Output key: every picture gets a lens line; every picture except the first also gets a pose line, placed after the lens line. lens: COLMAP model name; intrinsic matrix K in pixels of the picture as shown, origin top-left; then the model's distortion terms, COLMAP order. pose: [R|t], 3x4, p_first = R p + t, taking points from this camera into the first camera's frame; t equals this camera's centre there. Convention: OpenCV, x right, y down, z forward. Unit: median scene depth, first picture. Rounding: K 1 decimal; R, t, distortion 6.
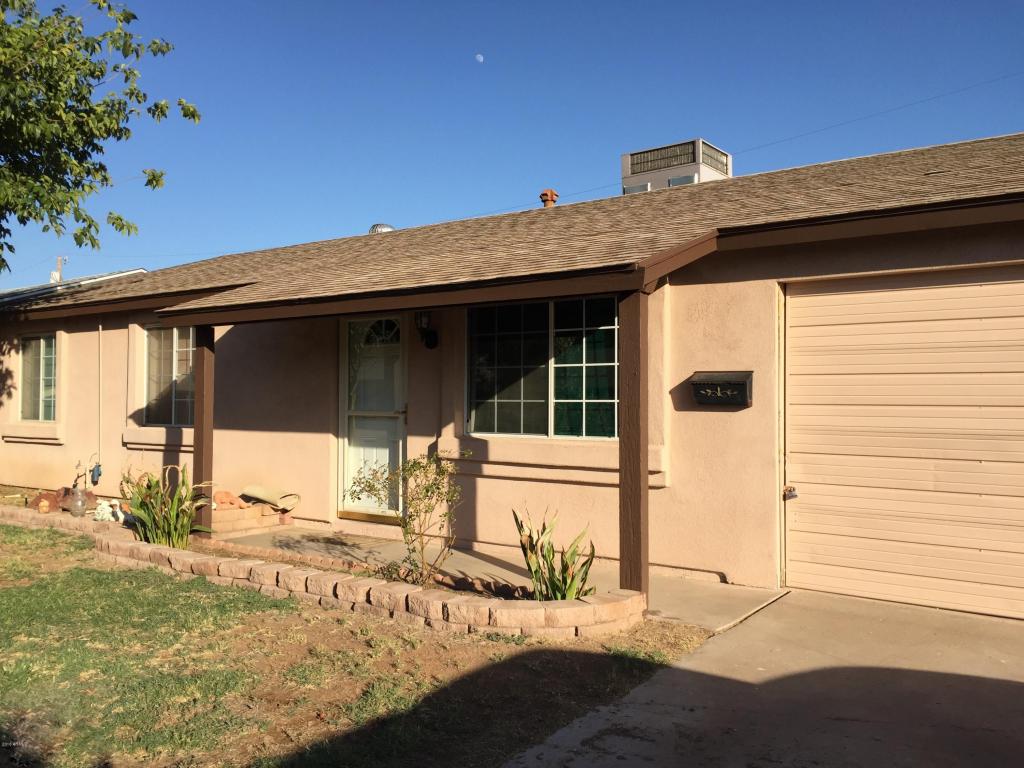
lens RADIAL K [[880.0, 0, 509.6], [0, 880.0, 385.2], [0, 0, 1]] dist [0.076369, -0.099124]
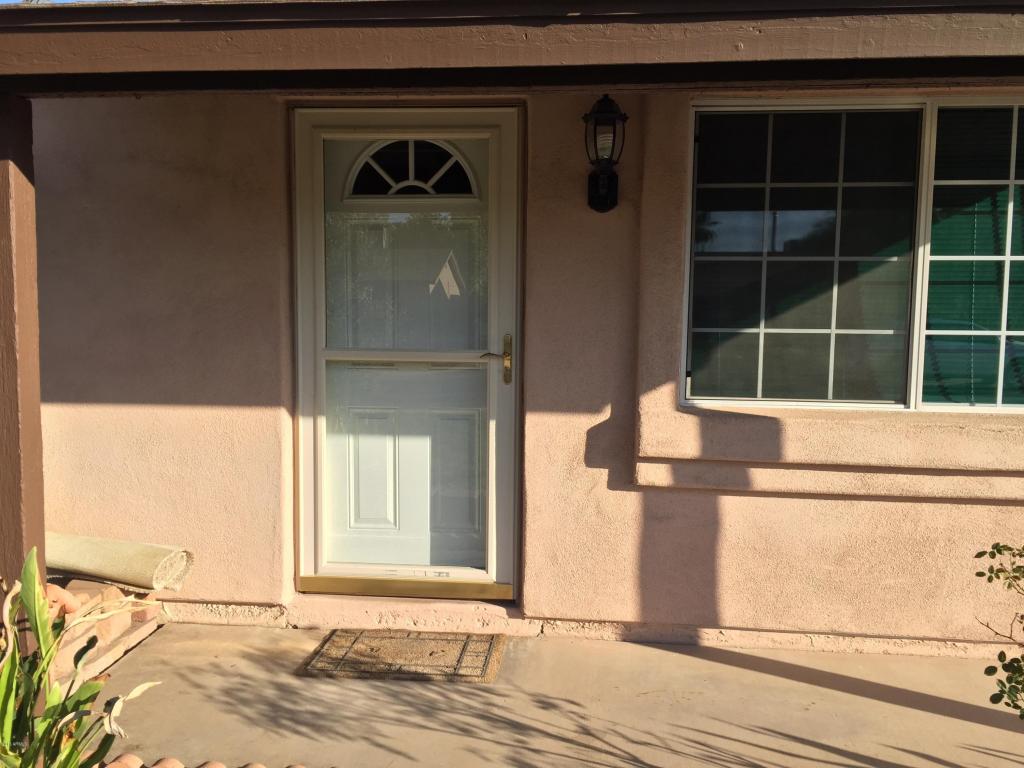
lens RADIAL K [[880.0, 0, 509.6], [0, 880.0, 385.2], [0, 0, 1]] dist [0.076369, -0.099124]
pose [[0.858233, -0.039457, 0.511741, -0.380531], [-0.015897, 0.994519, 0.103343, -0.000136], [-0.513013, -0.096827, 0.852902, 0.675143]]
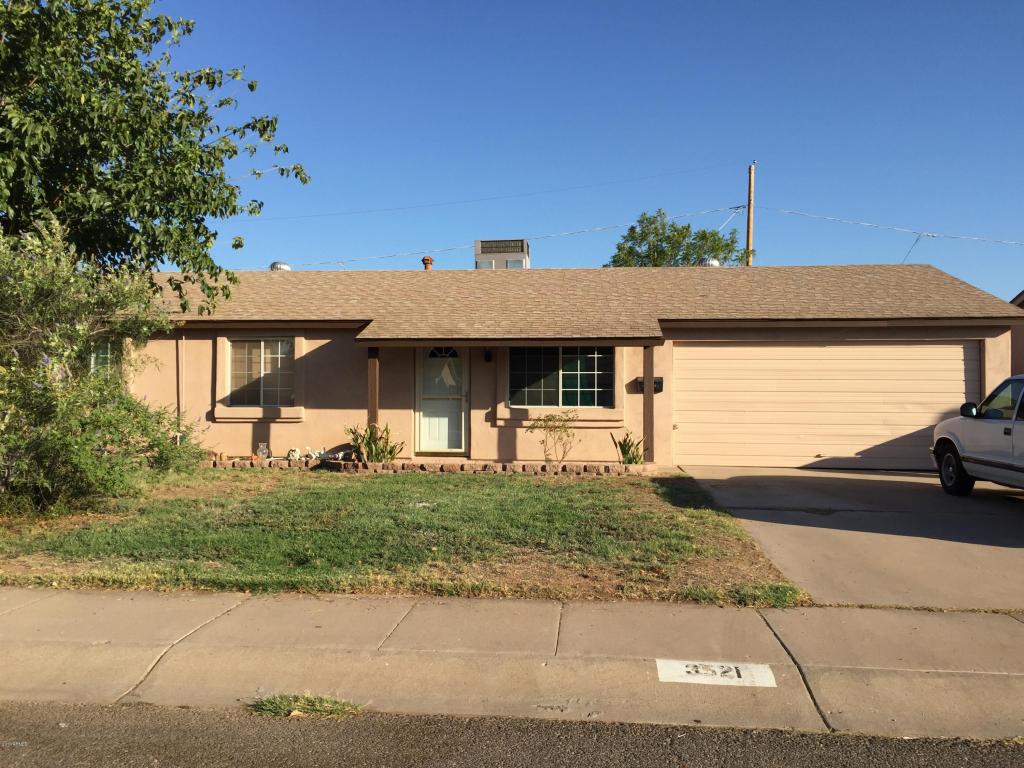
lens RADIAL K [[880.0, 0, 509.6], [0, 880.0, 385.2], [0, 0, 1]] dist [0.076369, -0.099124]
pose [[0.858990, 0.009348, 0.511908, -1.090904], [-0.009188, 0.999954, -0.002843, 0.013886], [-0.511911, -0.002261, 0.859036, -0.711808]]
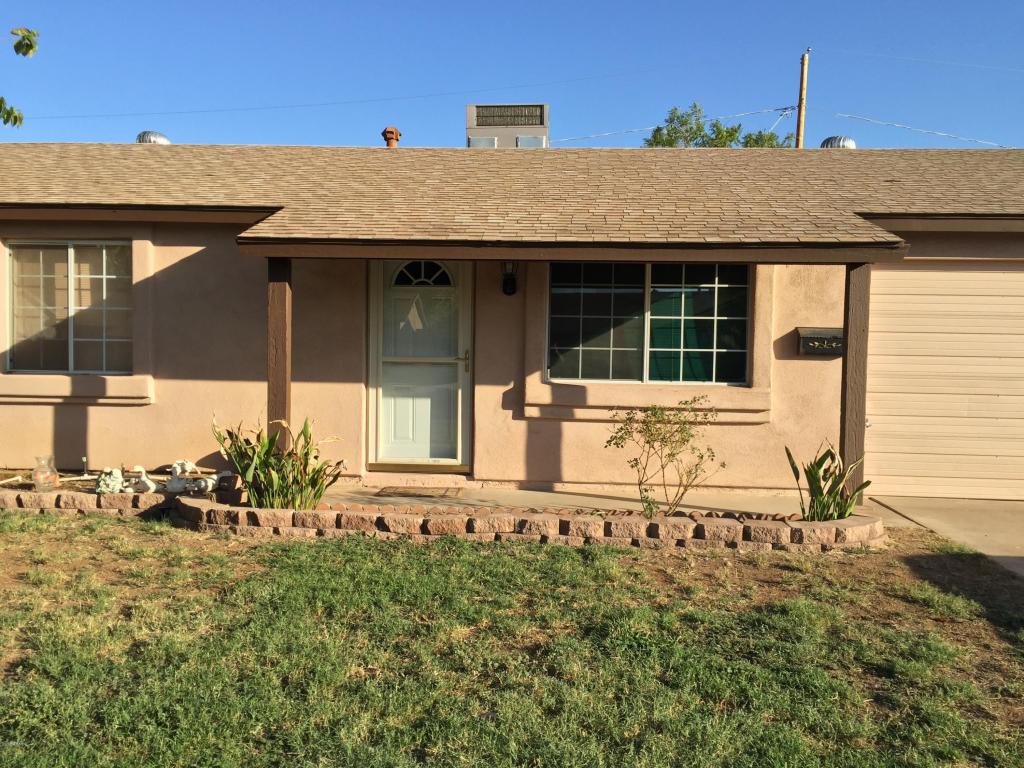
lens RADIAL K [[880.0, 0, 509.6], [0, 880.0, 385.2], [0, 0, 1]] dist [0.076369, -0.099124]
pose [[0.835721, -0.014738, 0.548957, -0.677184], [-0.022545, 0.997876, 0.061112, -0.001138], [-0.548692, -0.063448, 0.833614, 0.168503]]
